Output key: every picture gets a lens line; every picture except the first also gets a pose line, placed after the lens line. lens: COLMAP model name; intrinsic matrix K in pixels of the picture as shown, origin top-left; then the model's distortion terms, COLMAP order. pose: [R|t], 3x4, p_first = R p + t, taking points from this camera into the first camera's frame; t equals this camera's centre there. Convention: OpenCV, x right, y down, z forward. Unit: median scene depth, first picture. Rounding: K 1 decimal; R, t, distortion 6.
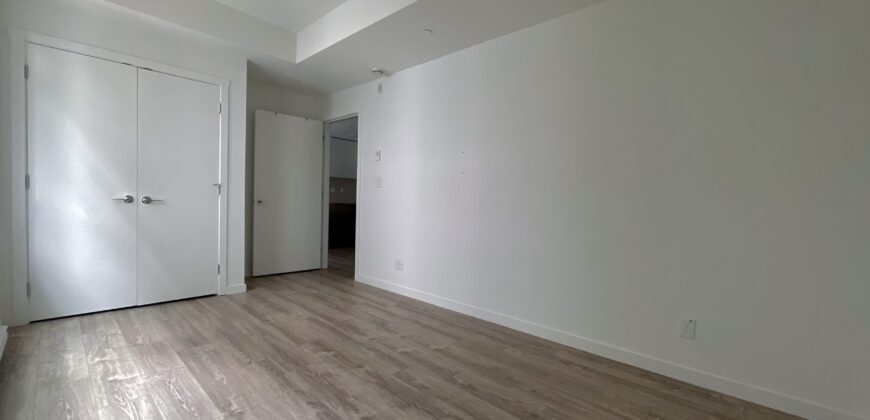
lens RADIAL K [[350.1, 0, 435.7], [0, 350.1, 210.6], [0, 0, 1]] dist [-0.001997, -0.000524]
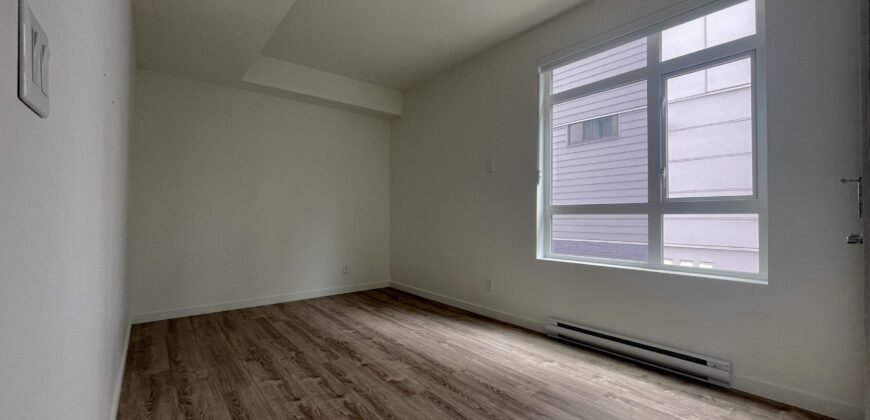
lens RADIAL K [[350.1, 0, 435.7], [0, 350.1, 210.6], [0, 0, 1]] dist [-0.001997, -0.000524]
pose [[-0.989479, -0.033434, 0.140762, -0.565879], [-0.031563, 0.999381, 0.015510, -0.073302], [-0.141193, 0.010904, -0.989922, 2.010420]]
